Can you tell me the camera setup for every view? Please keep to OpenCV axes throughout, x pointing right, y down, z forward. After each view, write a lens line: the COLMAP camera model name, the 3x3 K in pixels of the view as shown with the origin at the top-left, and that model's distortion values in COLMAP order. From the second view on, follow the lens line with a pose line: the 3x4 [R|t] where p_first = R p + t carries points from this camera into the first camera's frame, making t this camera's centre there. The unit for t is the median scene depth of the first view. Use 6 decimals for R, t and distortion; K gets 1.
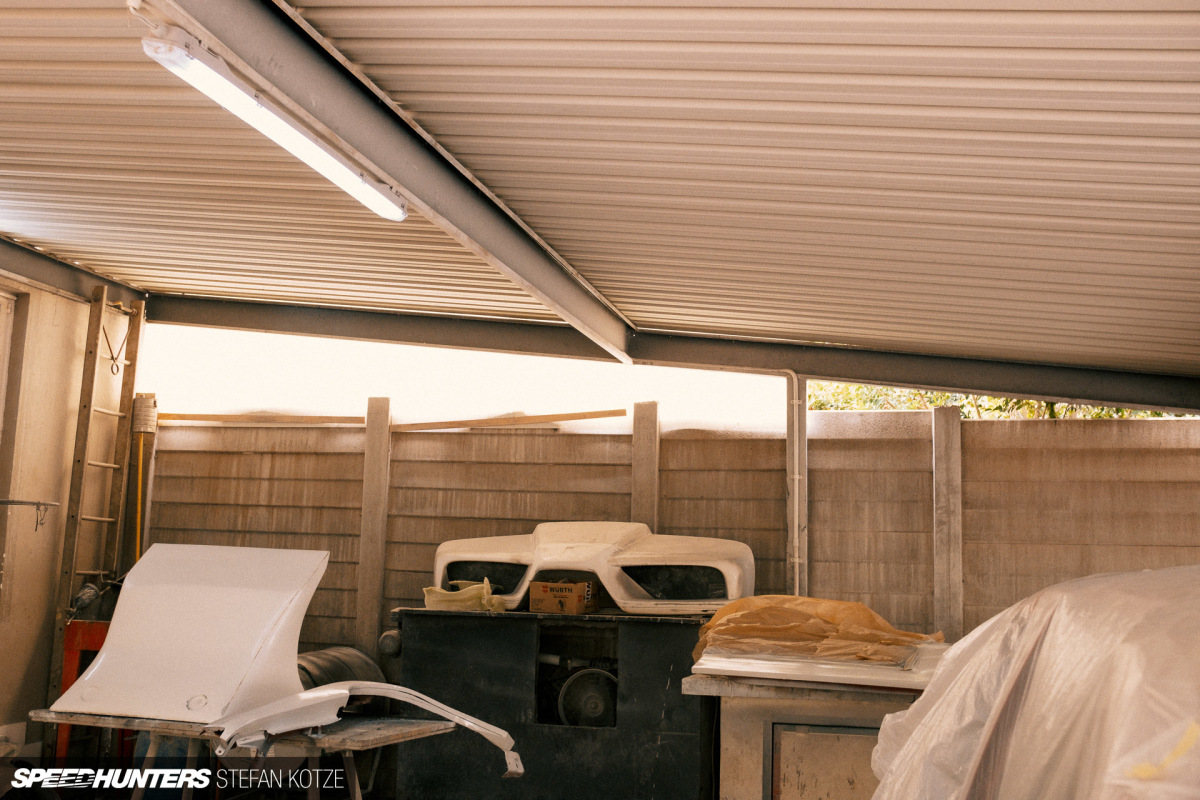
lens RADIAL K [[1218.2, 0, 600.0], [0, 1218.2, 400.0], [0, 0, 1]] dist [-0.138566, 0.236933]
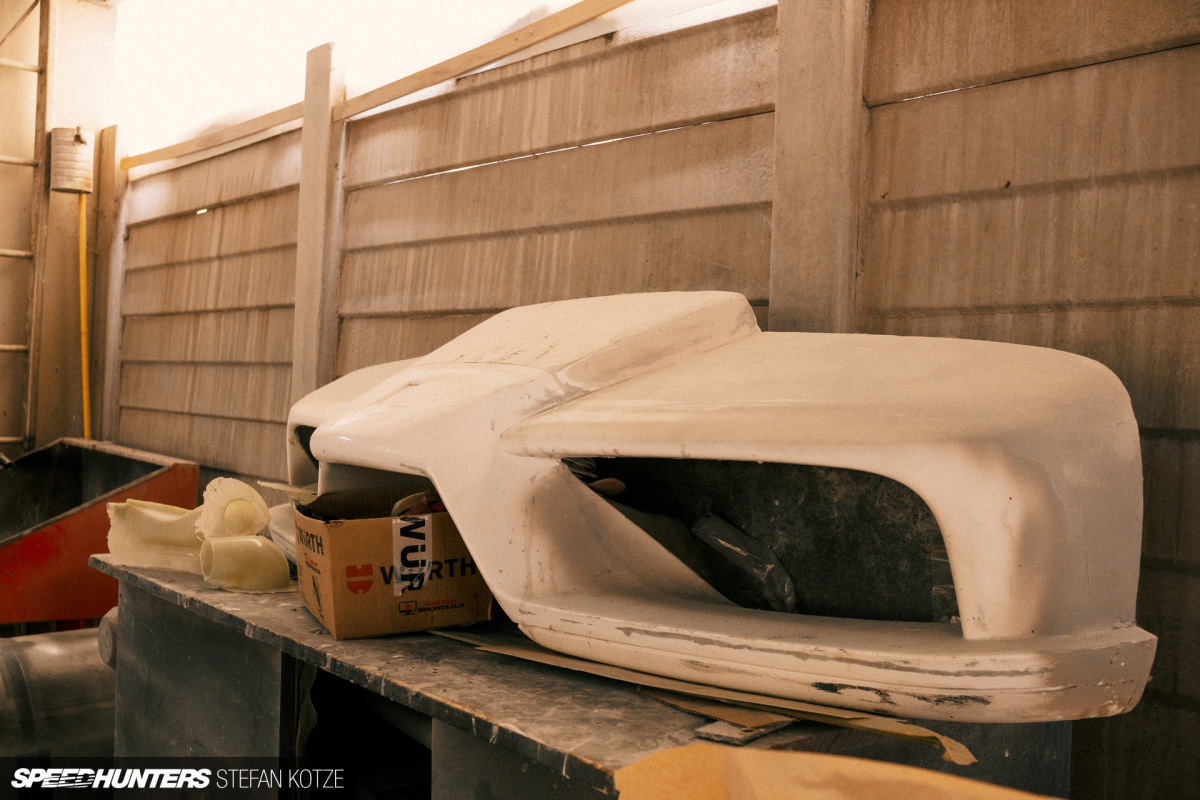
lens RADIAL K [[1218.2, 0, 600.0], [0, 1218.2, 400.0], [0, 0, 1]] dist [-0.138566, 0.236933]
pose [[0.821753, 0.001345, -0.569842, 0.150203], [0.069196, 0.992362, 0.102128, 0.089317], [0.565627, -0.123355, 0.815383, 0.715921]]
